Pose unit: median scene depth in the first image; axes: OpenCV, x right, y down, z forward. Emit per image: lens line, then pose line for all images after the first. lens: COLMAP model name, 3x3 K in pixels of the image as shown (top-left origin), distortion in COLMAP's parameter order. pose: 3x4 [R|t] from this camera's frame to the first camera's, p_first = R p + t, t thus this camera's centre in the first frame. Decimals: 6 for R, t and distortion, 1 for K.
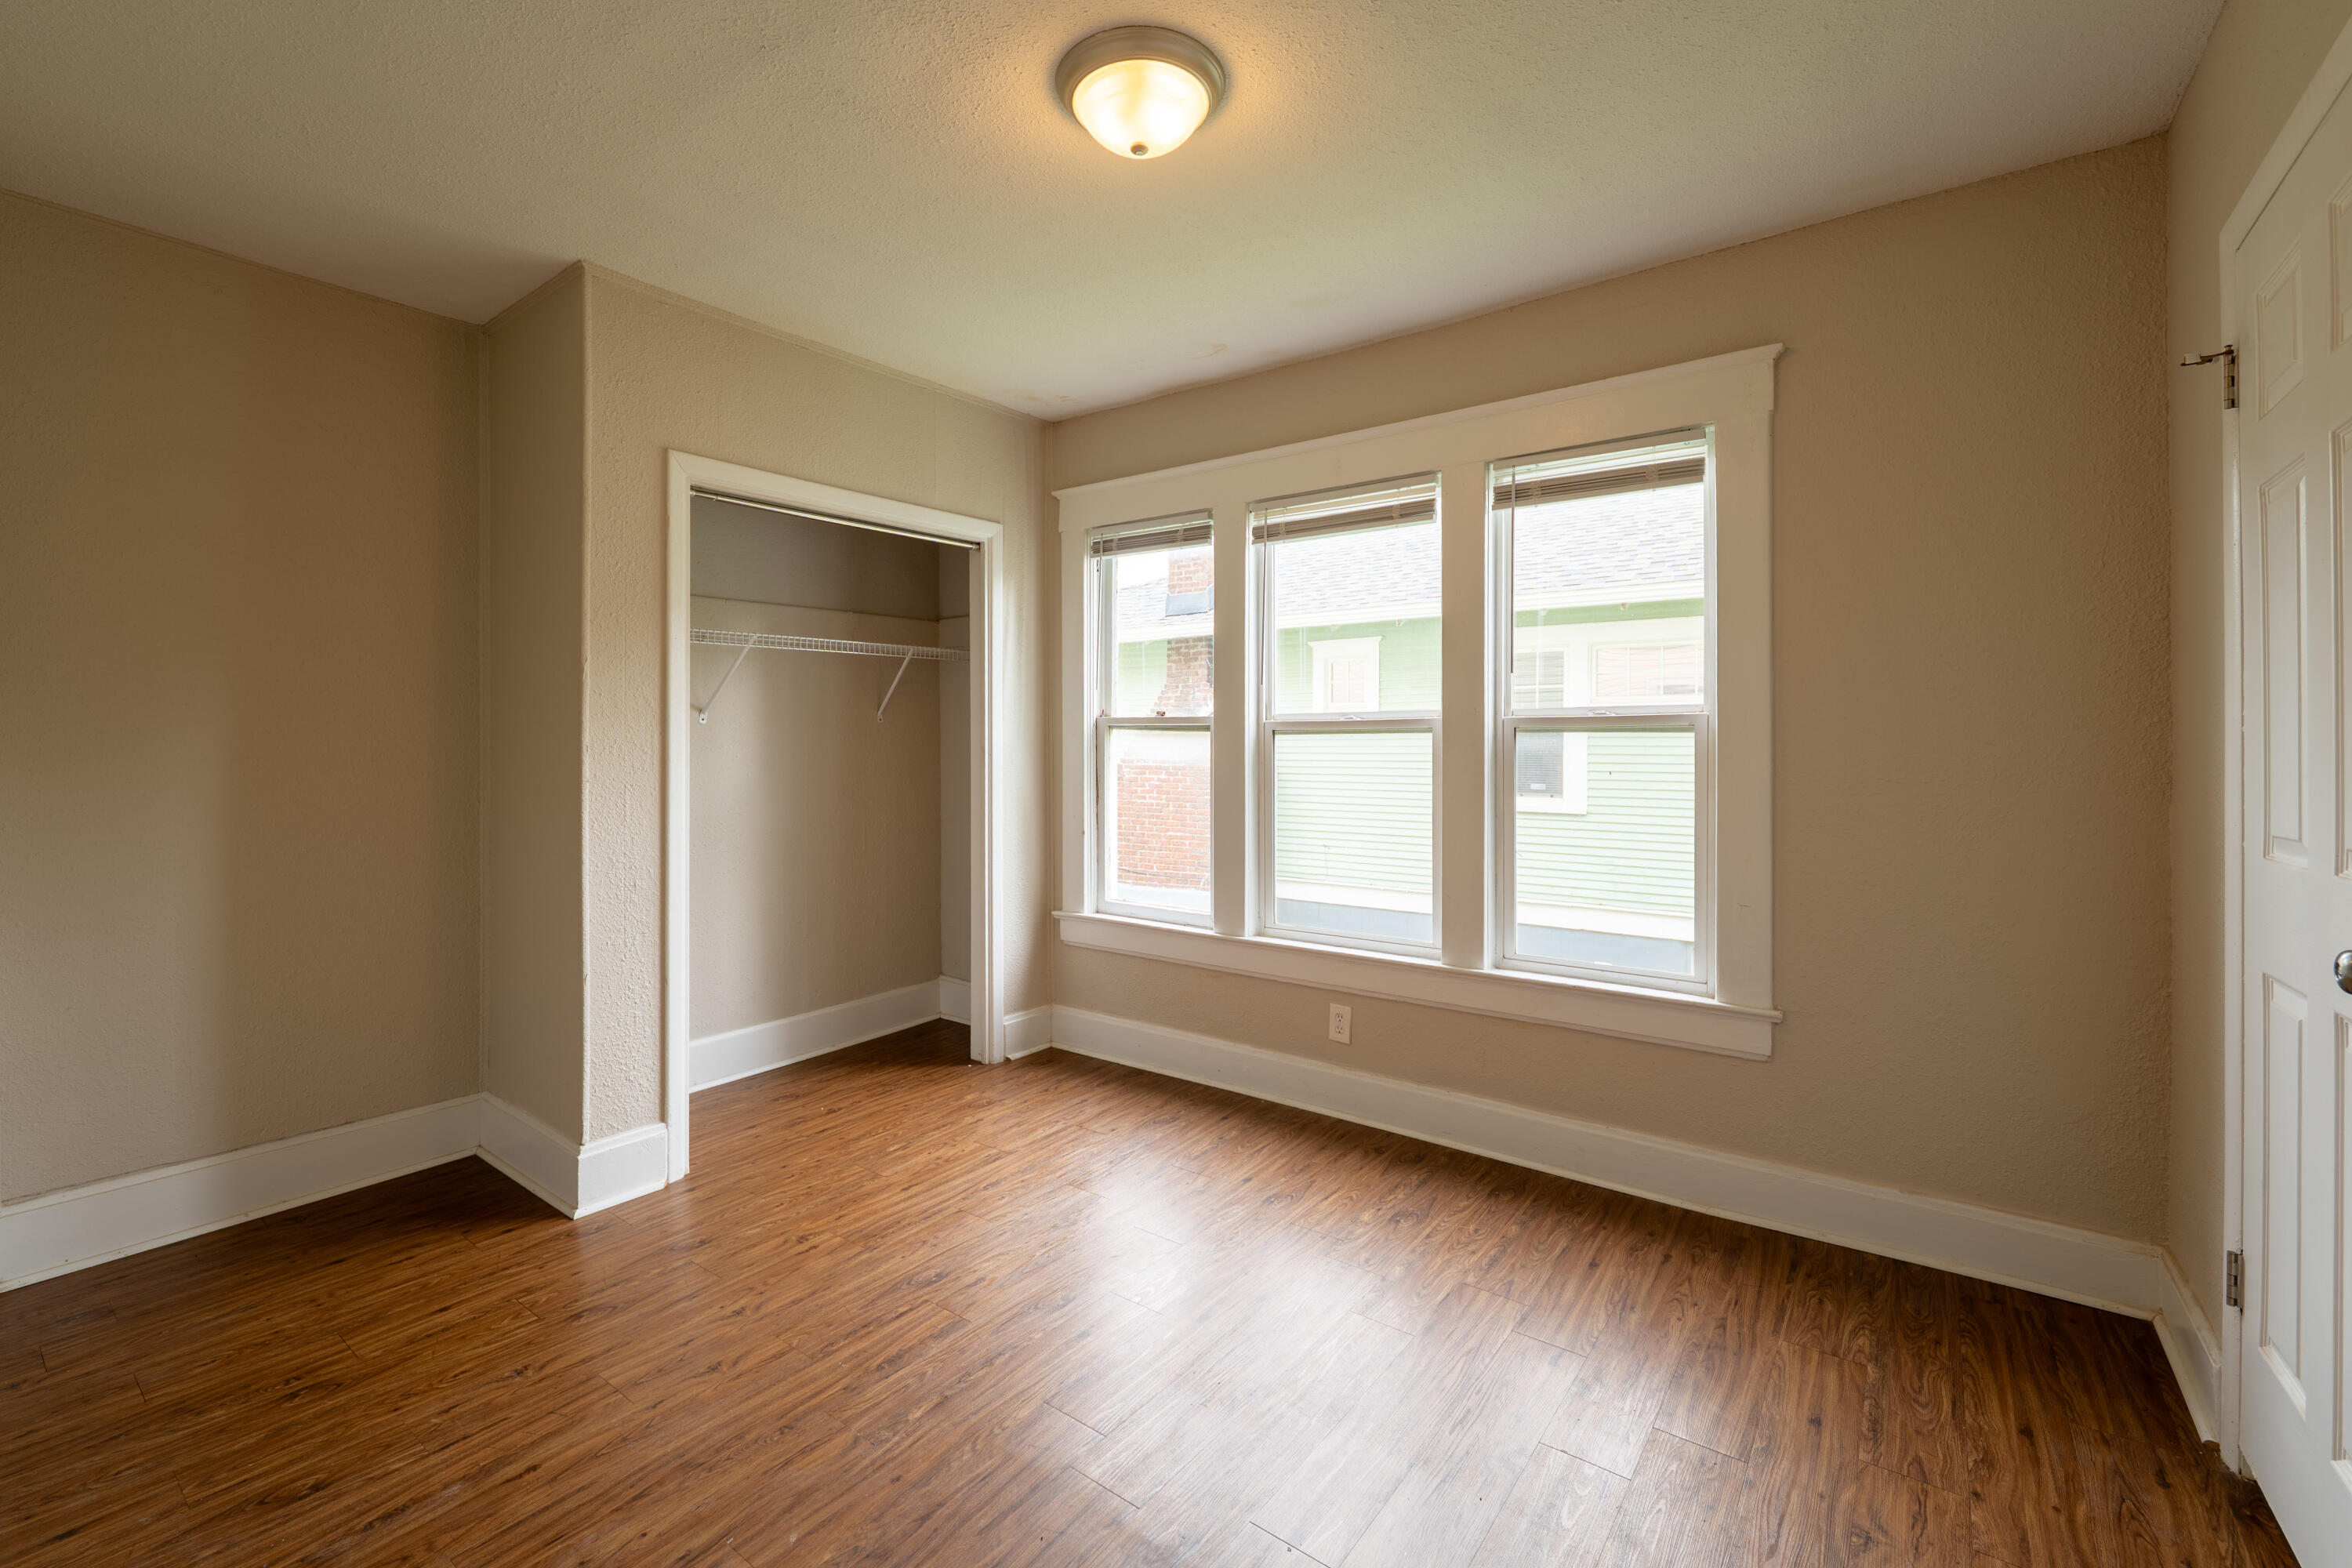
lens RADIAL K [[1010.3, 0, 1169.5], [0, 1010.3, 749.8], [0, 0, 1]] dist [-0.018090, -0.000108]
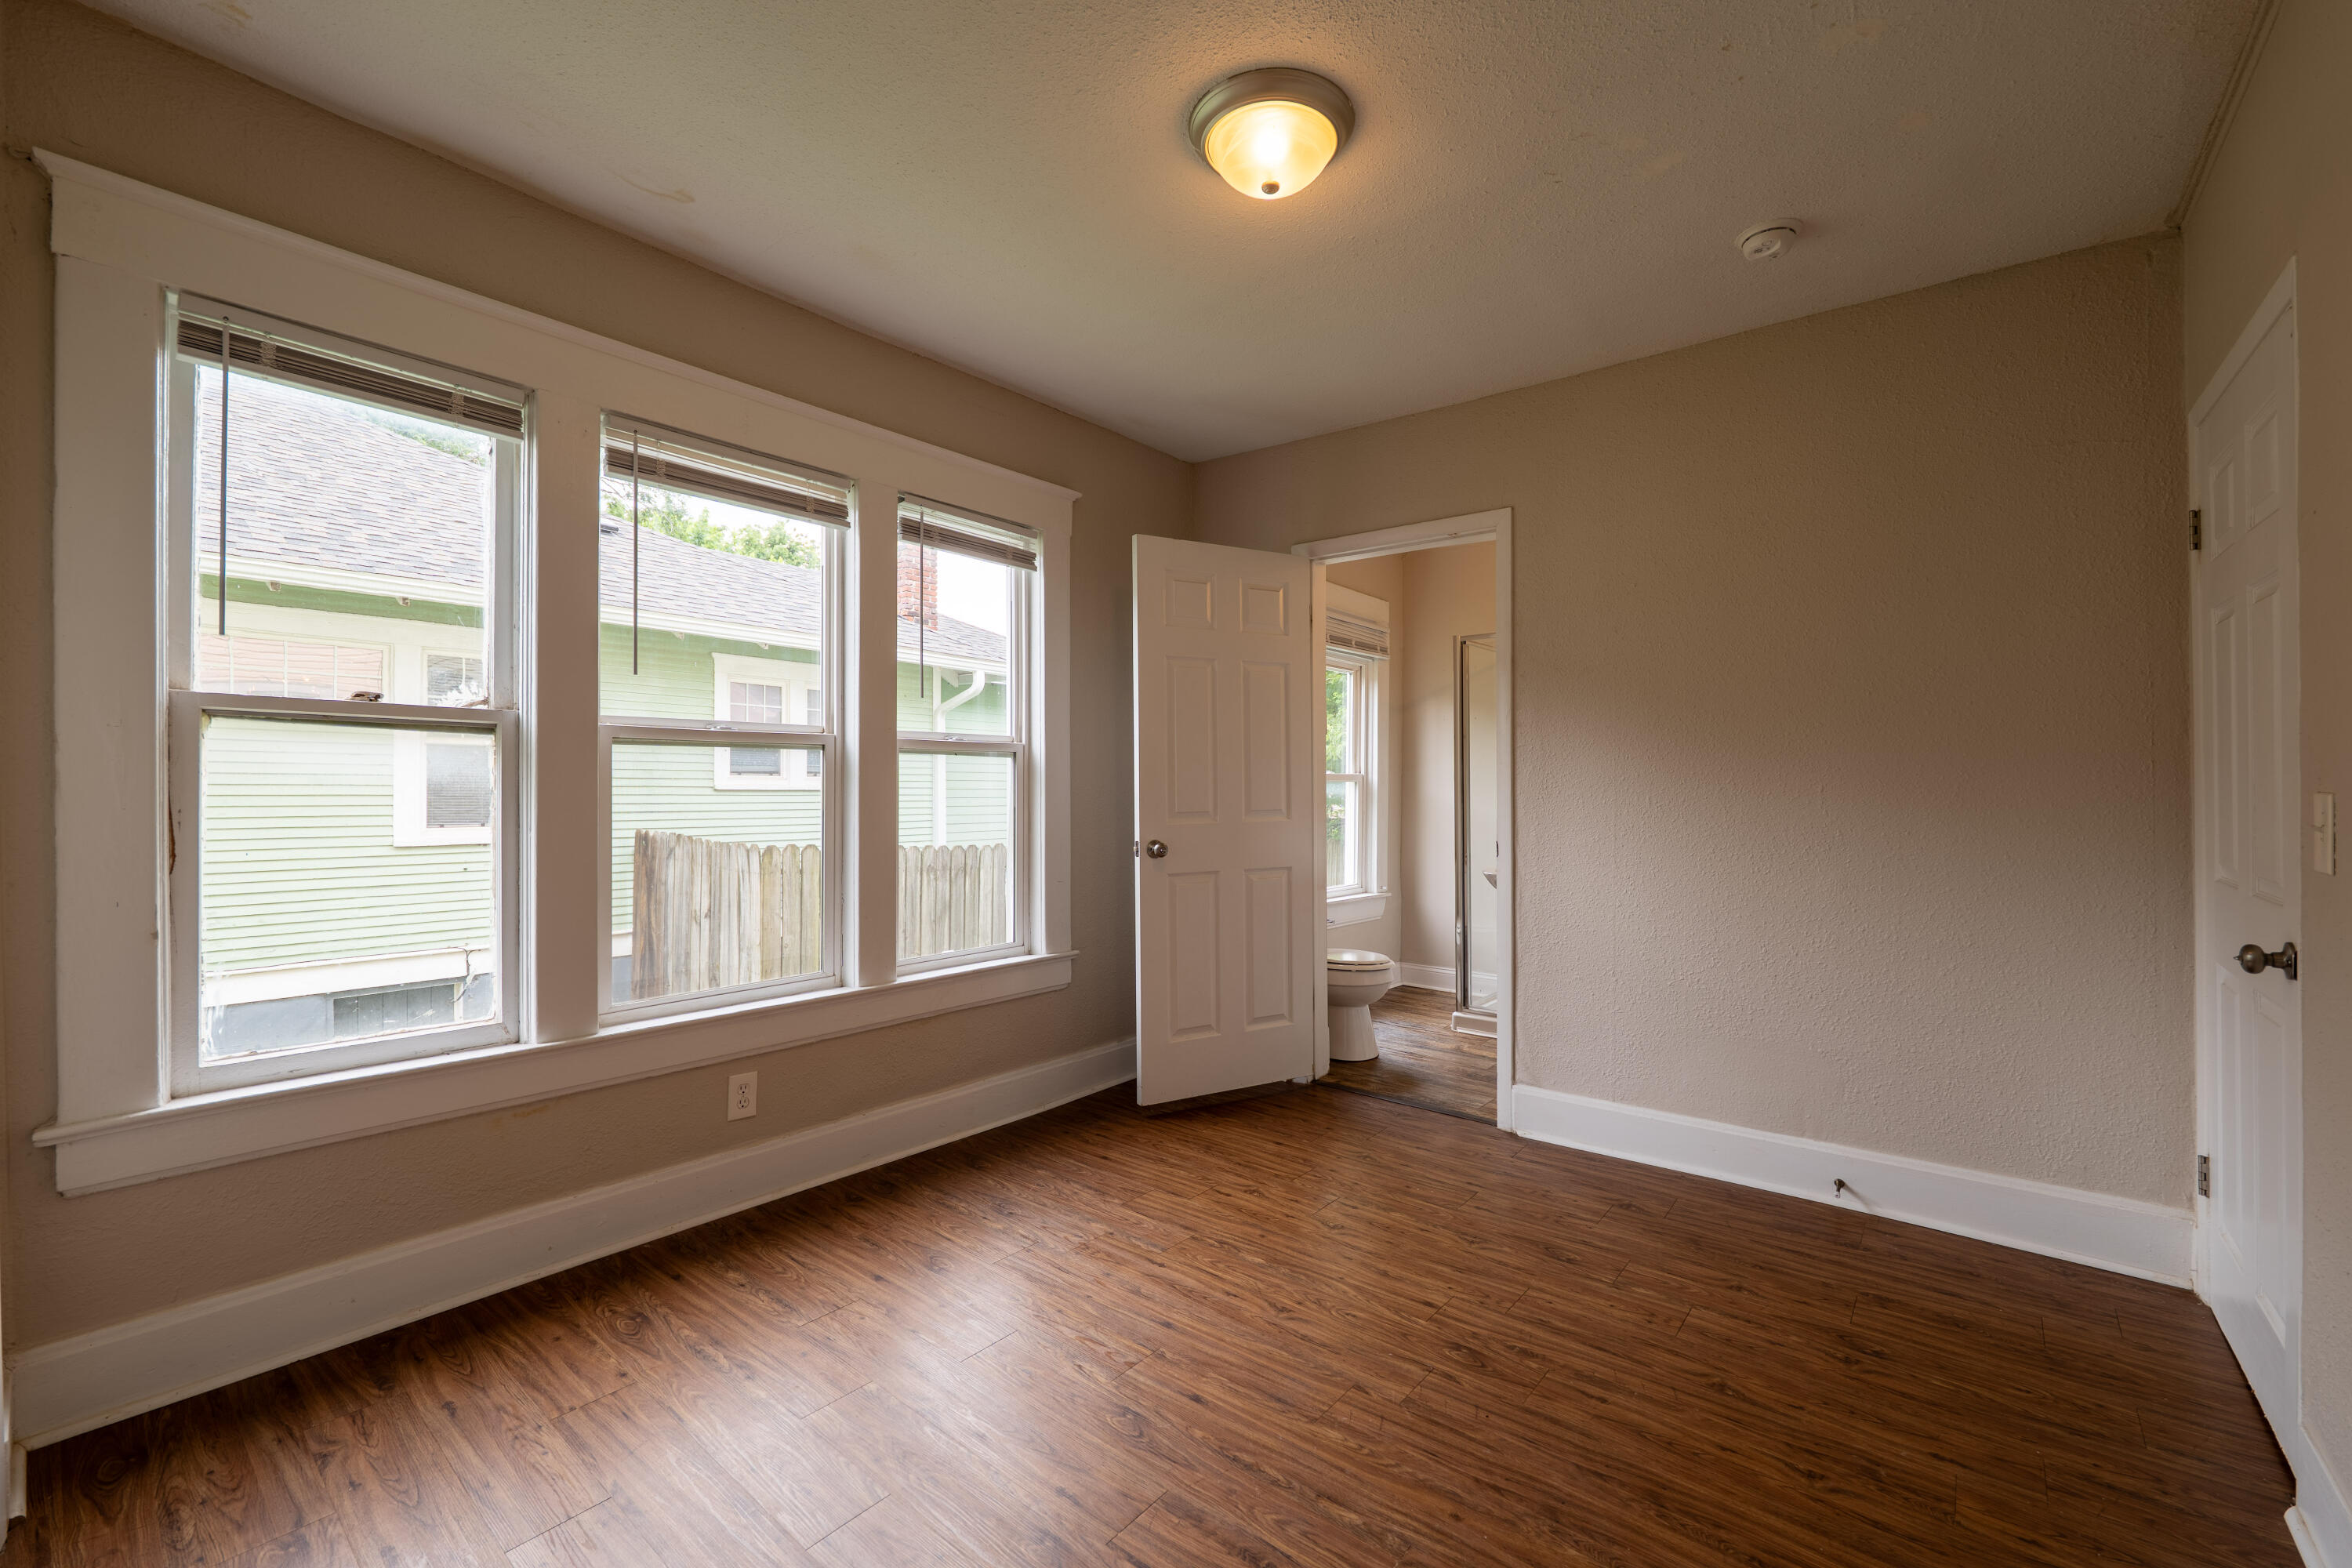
lens RADIAL K [[947.2, 0, 1176.0], [0, 947.2, 784.0], [0, 0, 1]] dist [-0.012952, -0.000078]
pose [[0.045689, -0.006339, 0.998936, -0.637741], [-0.008241, 0.999943, 0.006722, 0.006909], [-0.998922, -0.008540, 0.045634, 0.660924]]
